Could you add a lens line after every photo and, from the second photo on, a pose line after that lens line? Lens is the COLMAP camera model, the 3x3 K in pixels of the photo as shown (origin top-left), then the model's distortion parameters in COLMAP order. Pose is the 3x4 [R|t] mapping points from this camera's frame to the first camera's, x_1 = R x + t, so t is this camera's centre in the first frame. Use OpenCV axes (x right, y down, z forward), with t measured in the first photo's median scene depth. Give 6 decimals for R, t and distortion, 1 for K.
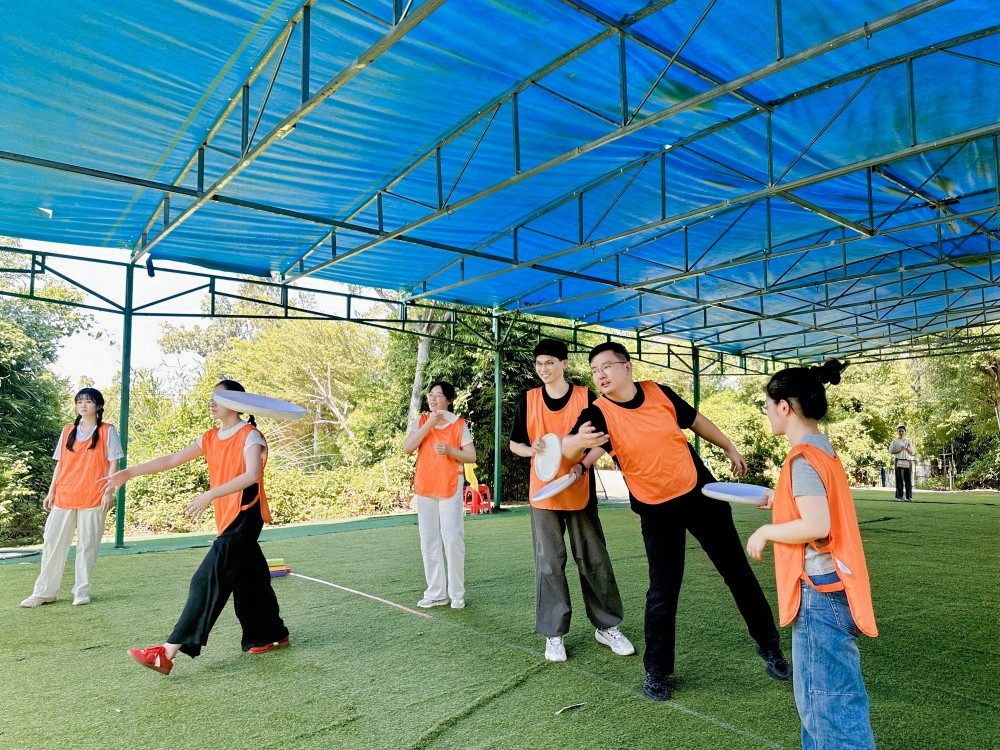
lens RADIAL K [[700.4, 0, 498.5], [0, 700.4, 380.1], [0, 0, 1]] dist [0.112824, -0.134057]
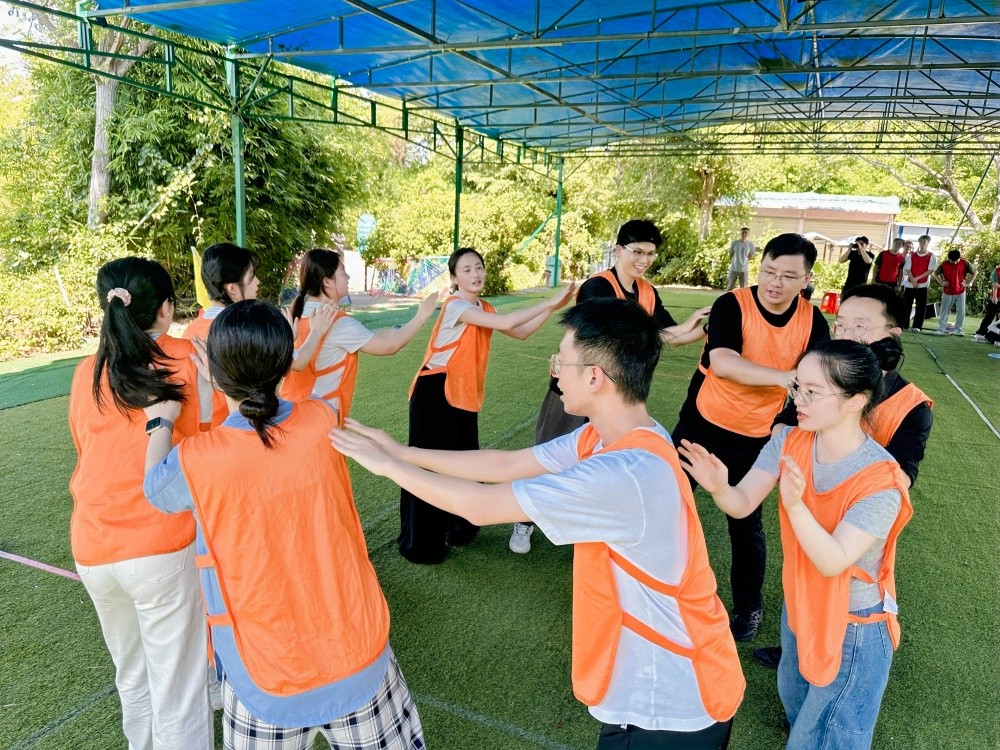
lens RADIAL K [[713.7, 0, 500.2], [0, 713.7, 385.6], [0, 0, 1]] dist [0.056687, -0.076898]
pose [[0.898113, -0.064048, 0.435075, -0.088833], [-0.081087, 0.948255, 0.306980, -0.025615], [-0.432224, -0.310982, 0.846447, 0.192249]]
